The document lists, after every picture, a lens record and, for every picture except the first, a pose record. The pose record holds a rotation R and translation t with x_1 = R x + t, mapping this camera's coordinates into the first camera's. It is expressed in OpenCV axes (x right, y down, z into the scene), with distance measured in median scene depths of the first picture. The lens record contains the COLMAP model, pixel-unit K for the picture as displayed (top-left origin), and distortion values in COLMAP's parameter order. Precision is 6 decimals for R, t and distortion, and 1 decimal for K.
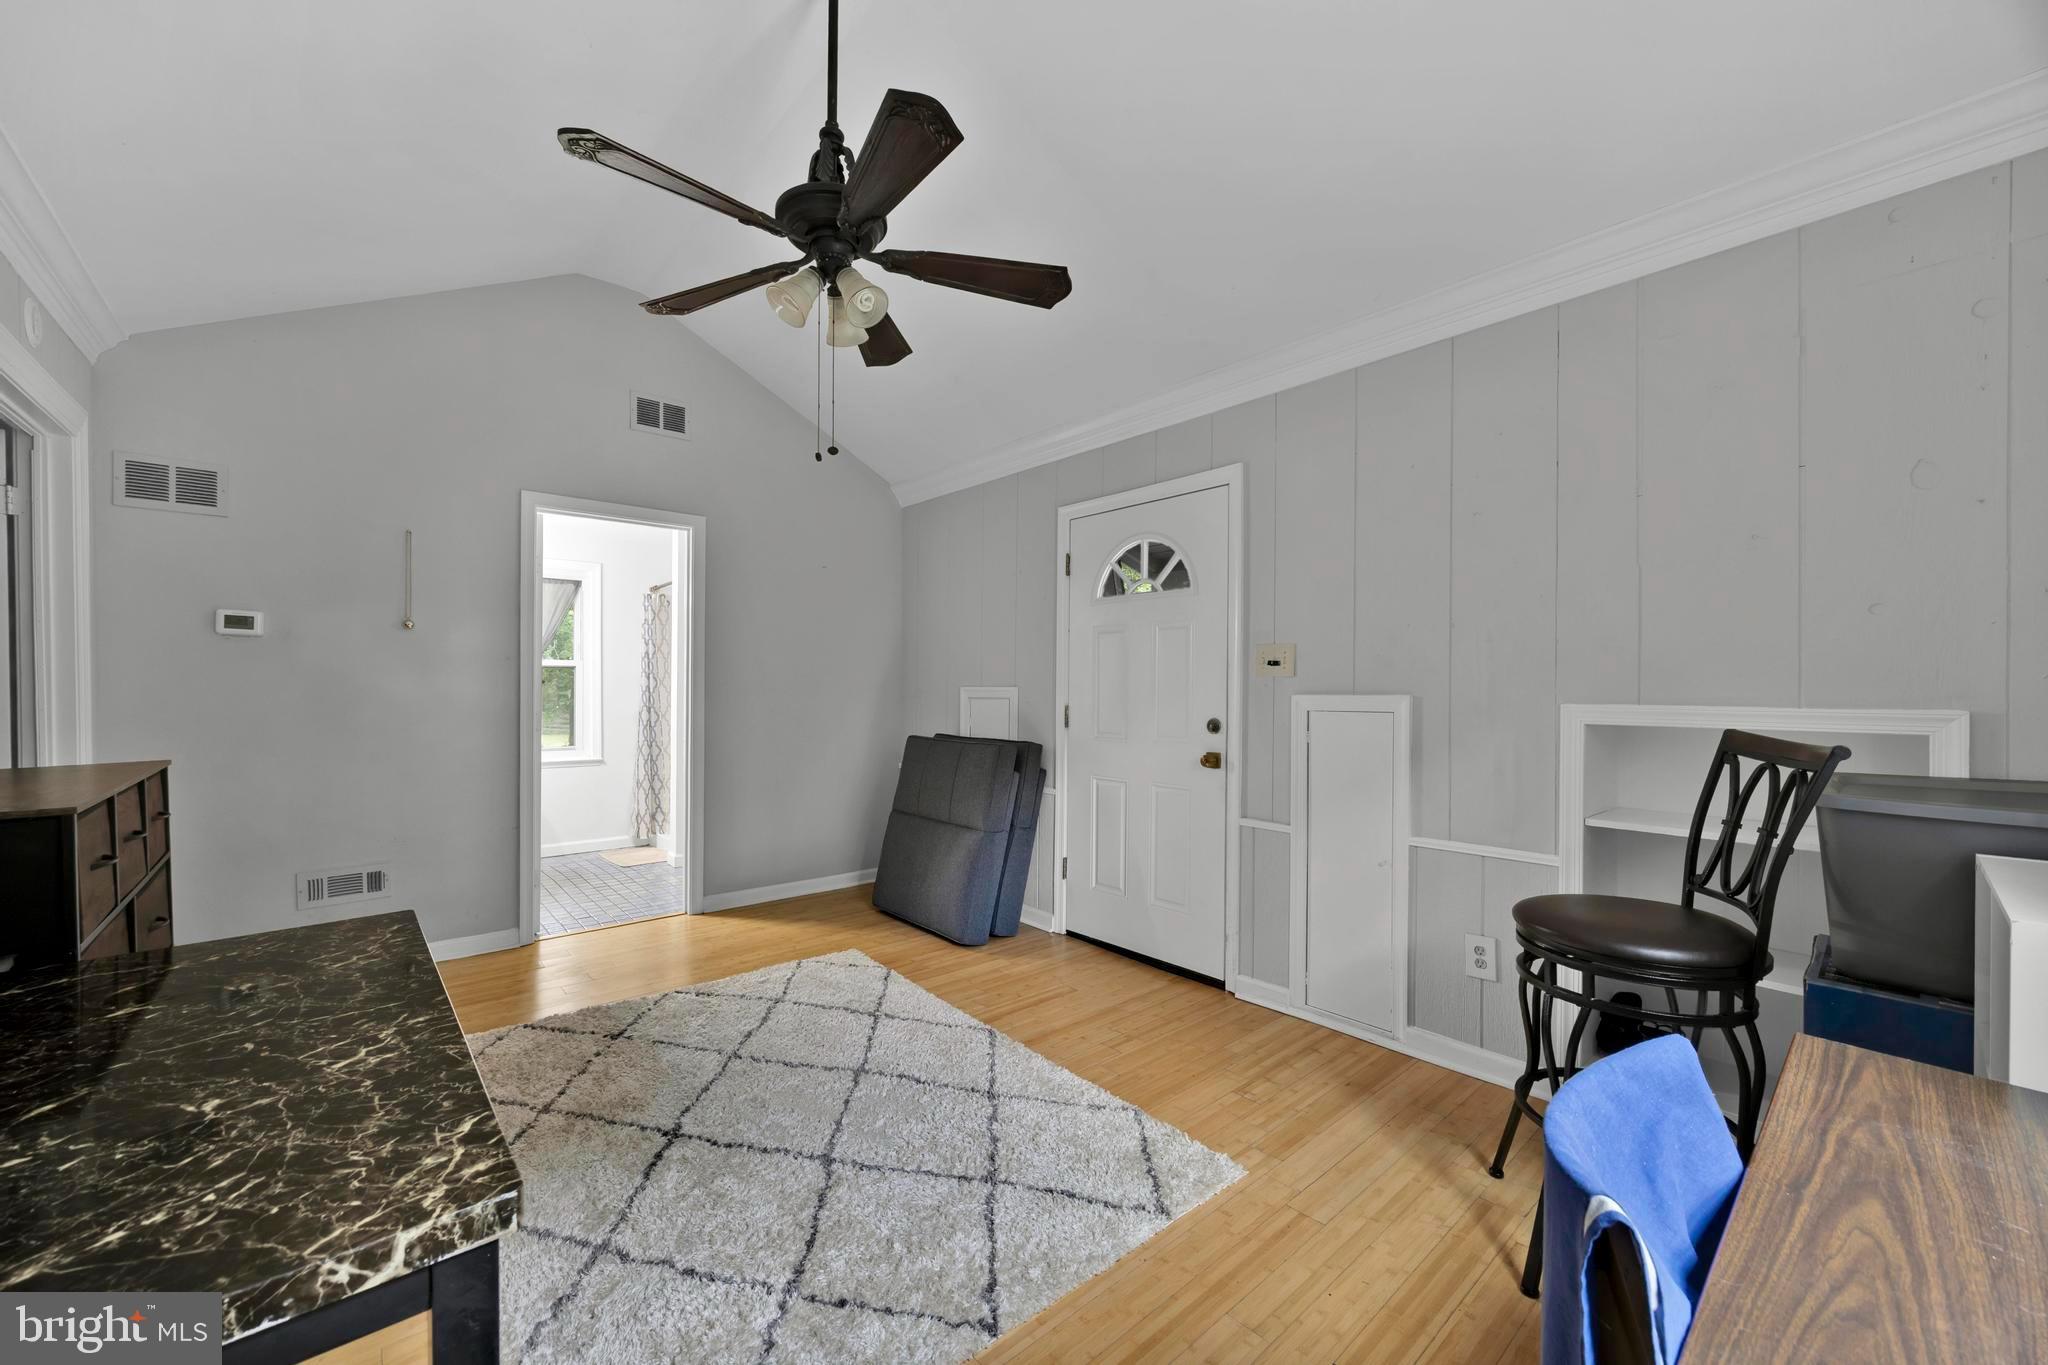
lens RADIAL K [[793.1, 0, 1021.5], [0, 793.1, 687.4], [0, 0, 1]] dist [-0.006094, 0.000451]
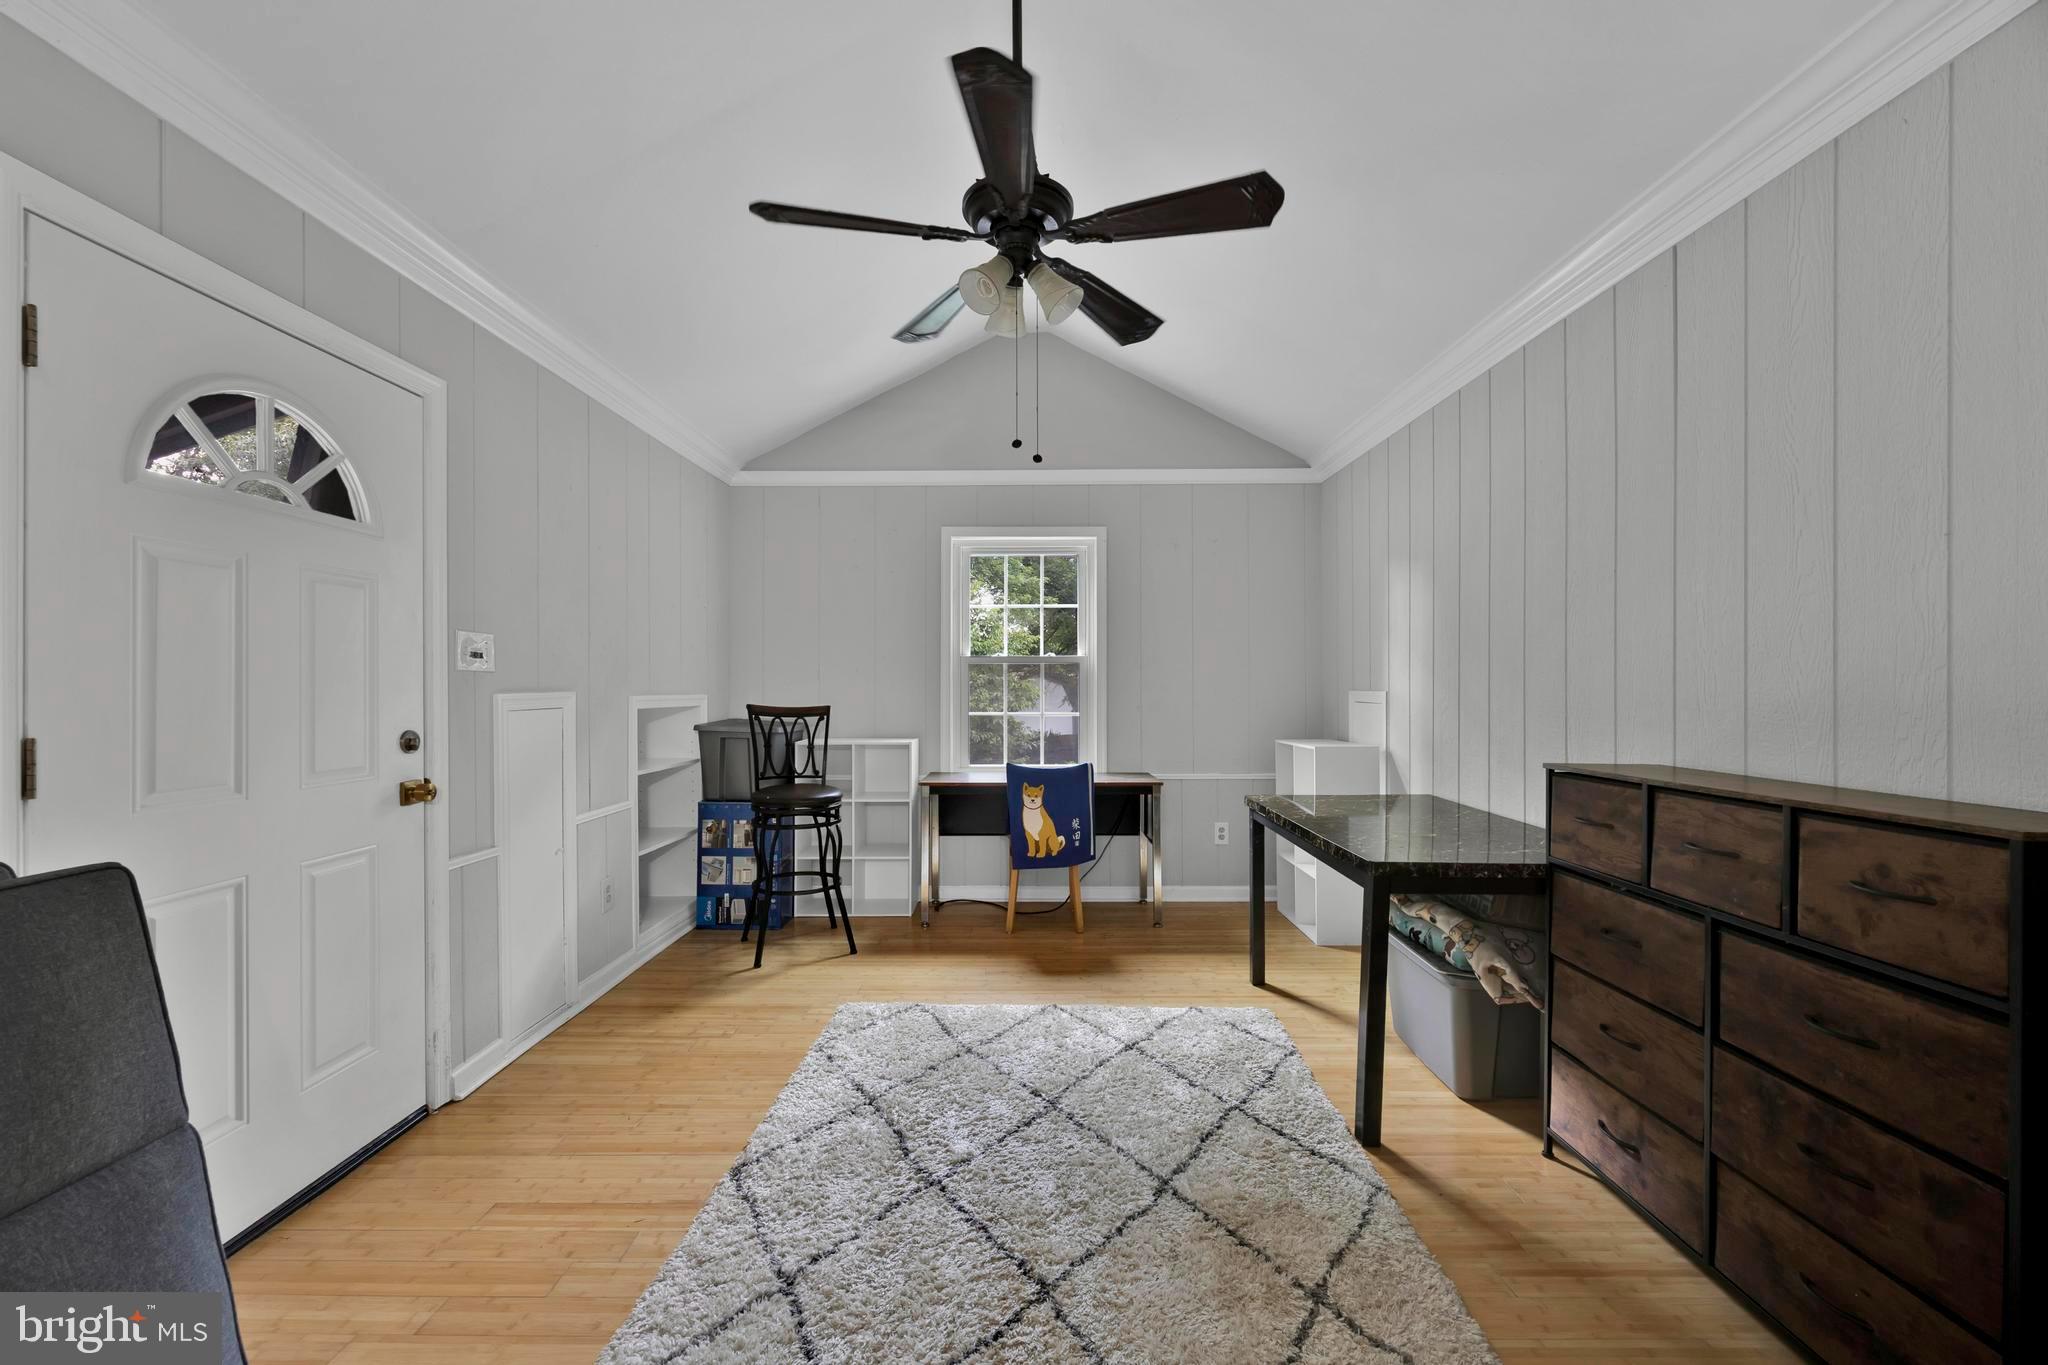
lens RADIAL K [[793.1, 0, 1018.8], [0, 793.1, 685.3], [0, 0, 1]] dist [-0.006094, 0.000451]
pose [[-0.743325, -0.001151, 0.668930, -0.601876], [0.000407, 0.999998, 0.002173, -0.001495], [-0.668930, 0.001888, -0.743323, 1.167159]]
